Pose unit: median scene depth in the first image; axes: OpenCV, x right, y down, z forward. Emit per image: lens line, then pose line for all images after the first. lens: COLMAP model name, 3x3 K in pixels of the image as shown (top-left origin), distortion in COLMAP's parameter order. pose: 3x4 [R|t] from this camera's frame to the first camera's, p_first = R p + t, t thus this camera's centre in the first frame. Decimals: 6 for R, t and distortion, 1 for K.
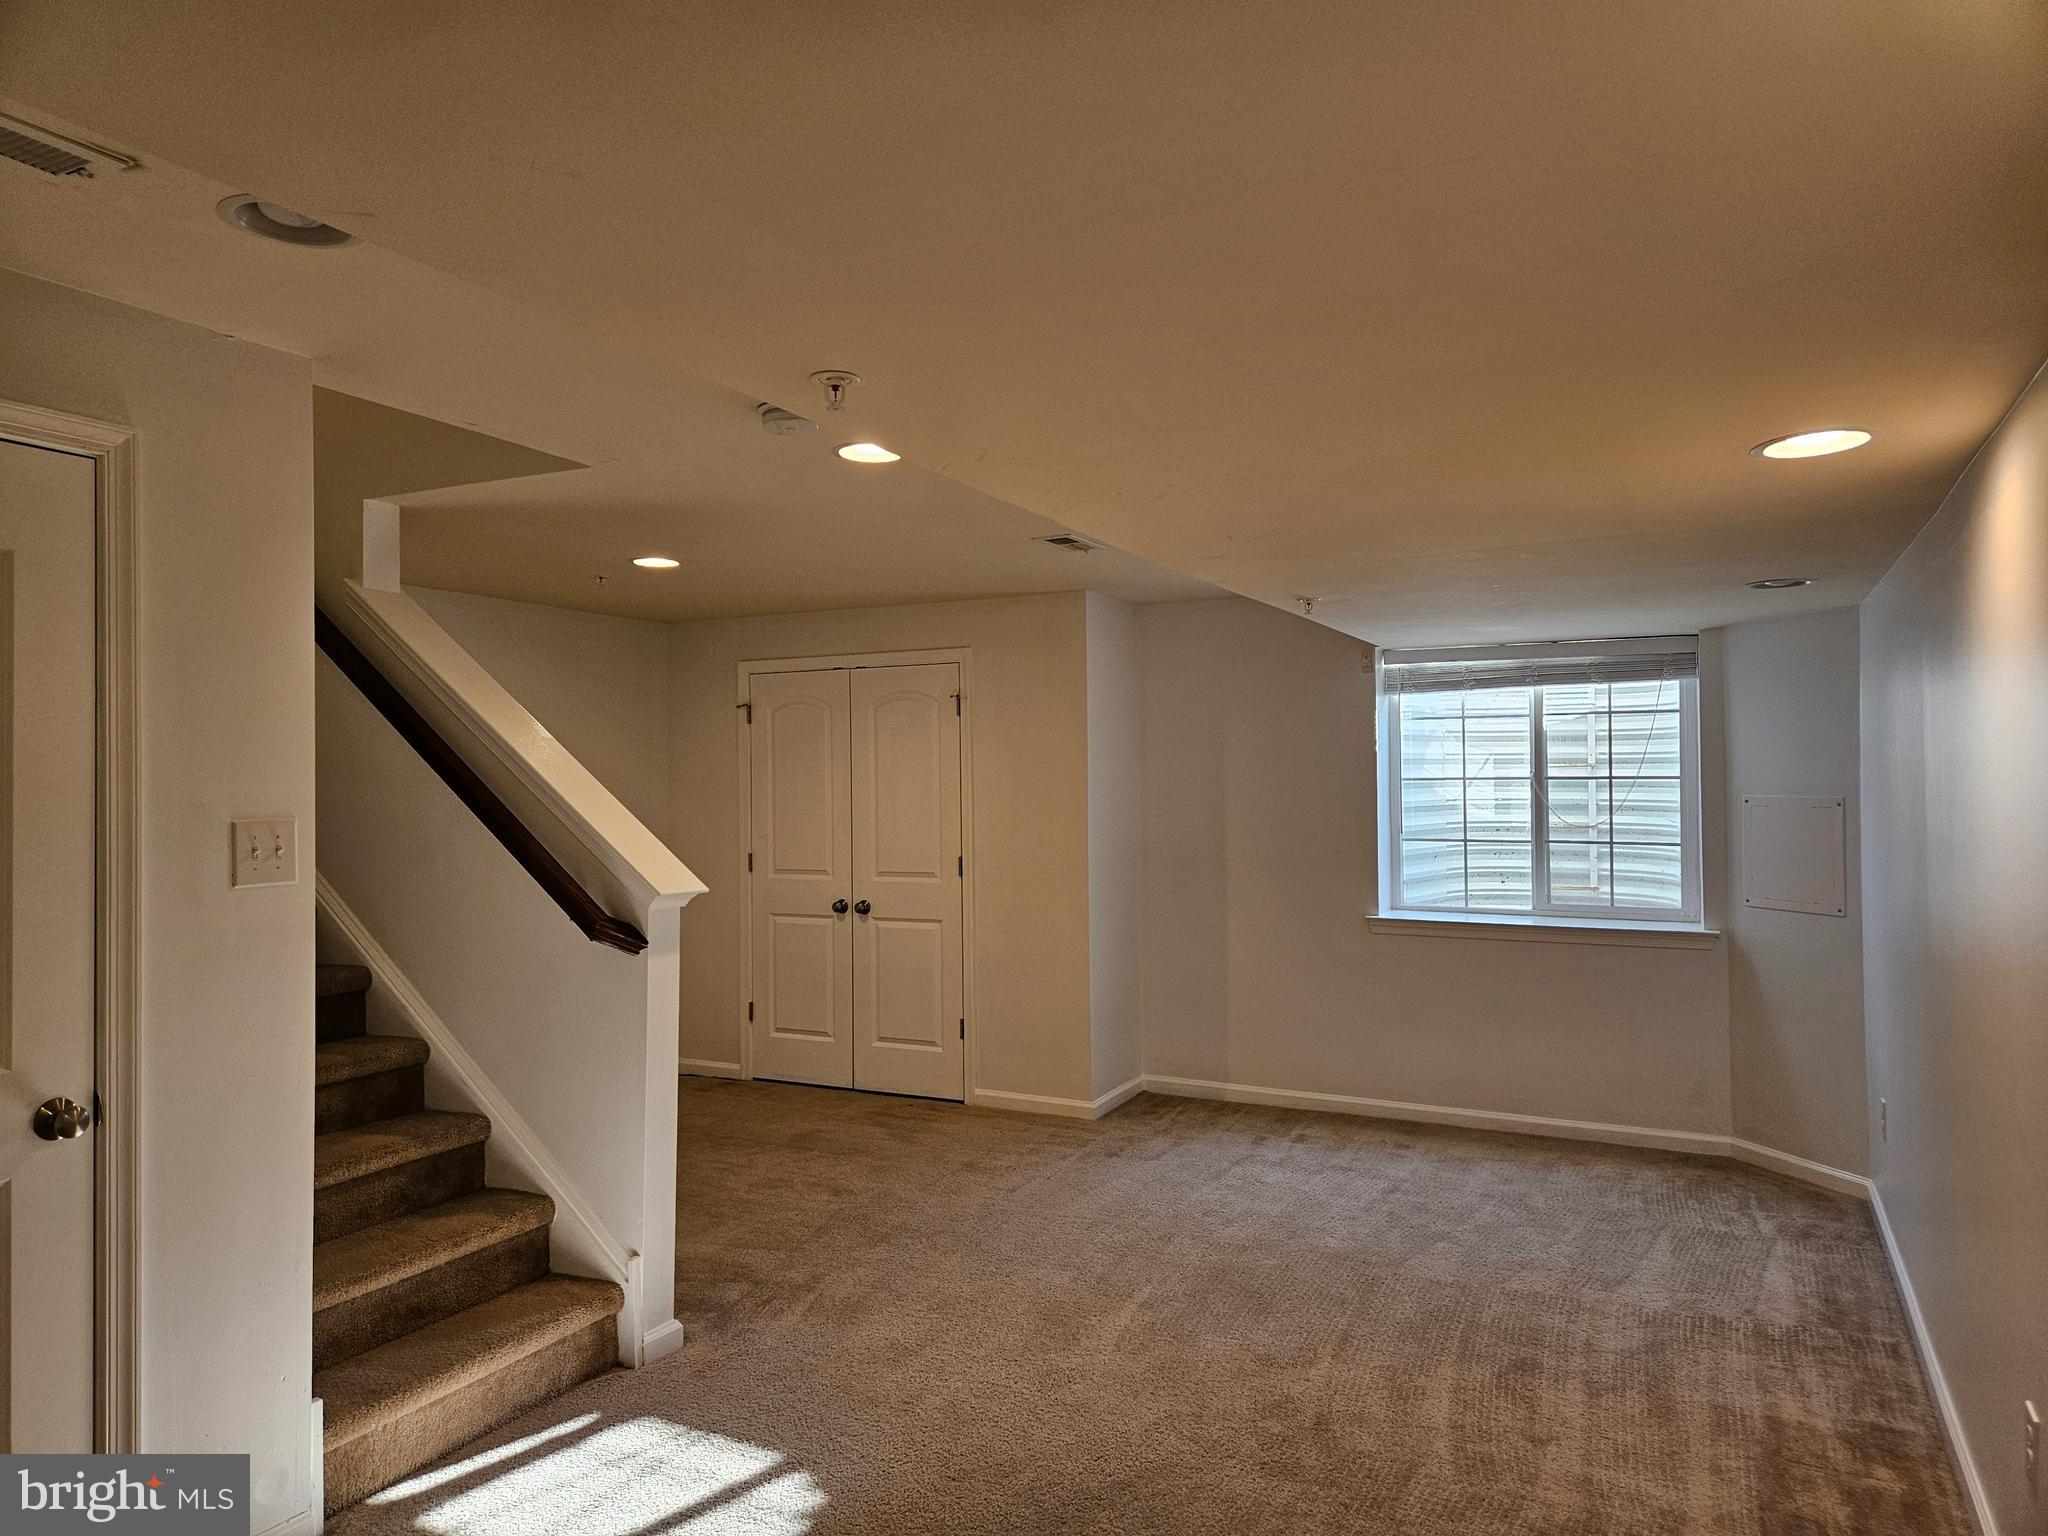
lens RADIAL K [[1369.2, 0, 1027.5], [0, 1369.2, 779.4], [0, 0, 1]] dist [0.089791, -0.083713]
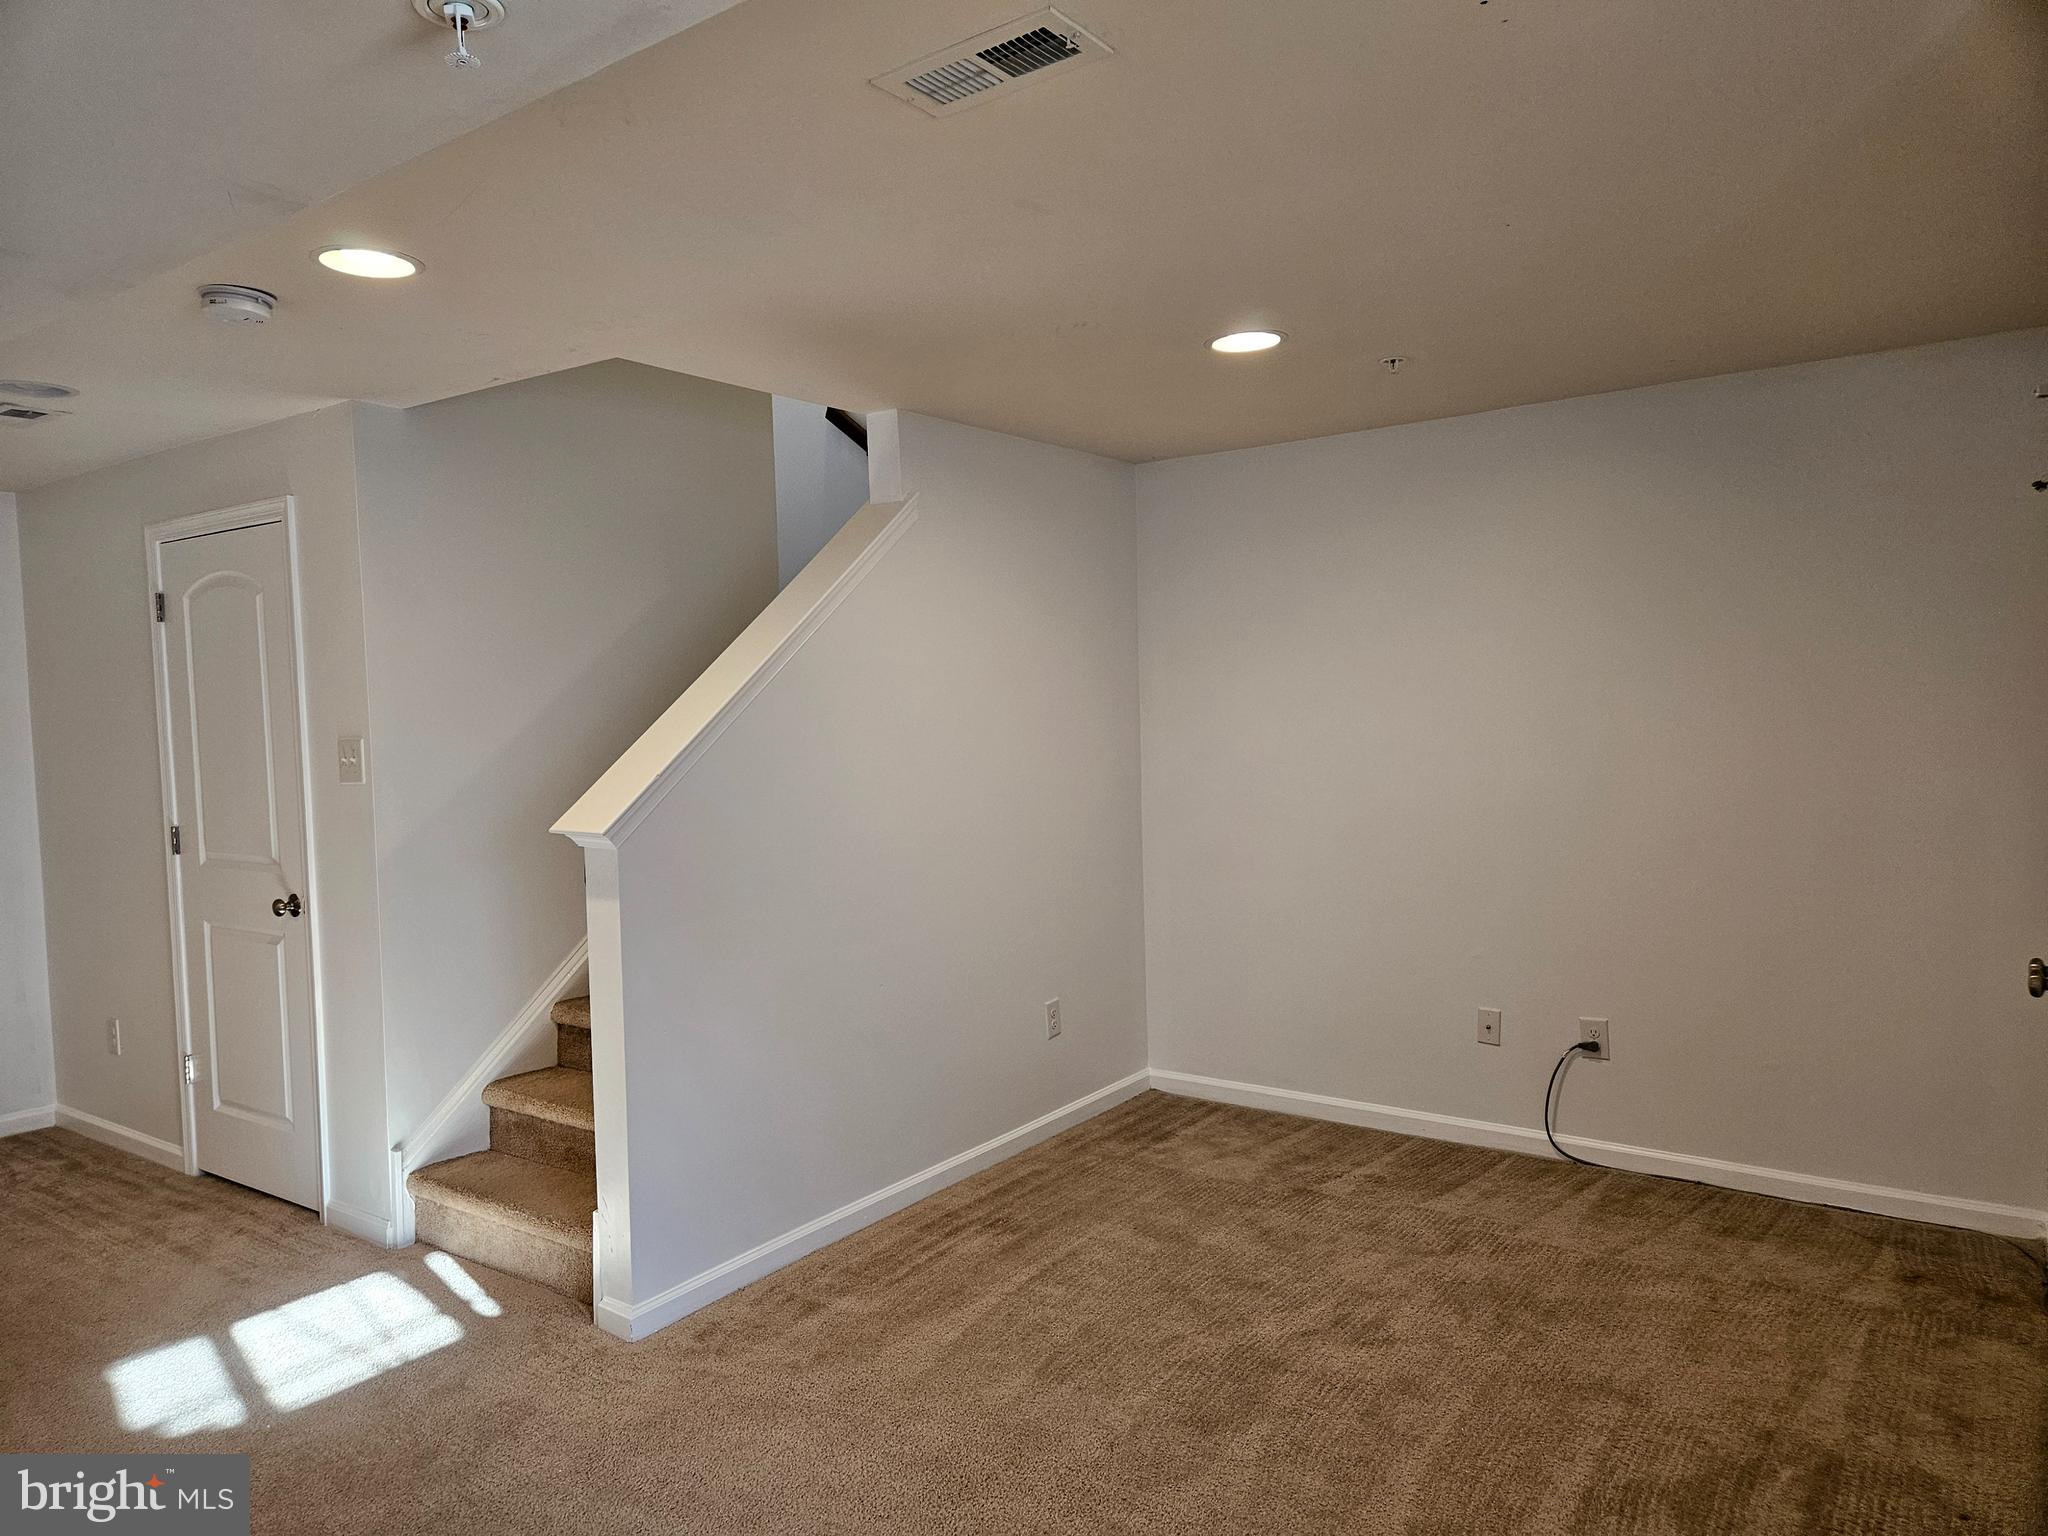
lens RADIAL K [[1369.2, 0, 1027.5], [0, 1369.2, 779.4], [0, 0, 1]] dist [0.089791, -0.083713]
pose [[-0.150085, 0.059746, -0.986866, 0.428869], [0.031095, 0.997964, 0.055689, 0.007241], [0.988184, -0.022328, -0.151637, 1.051125]]
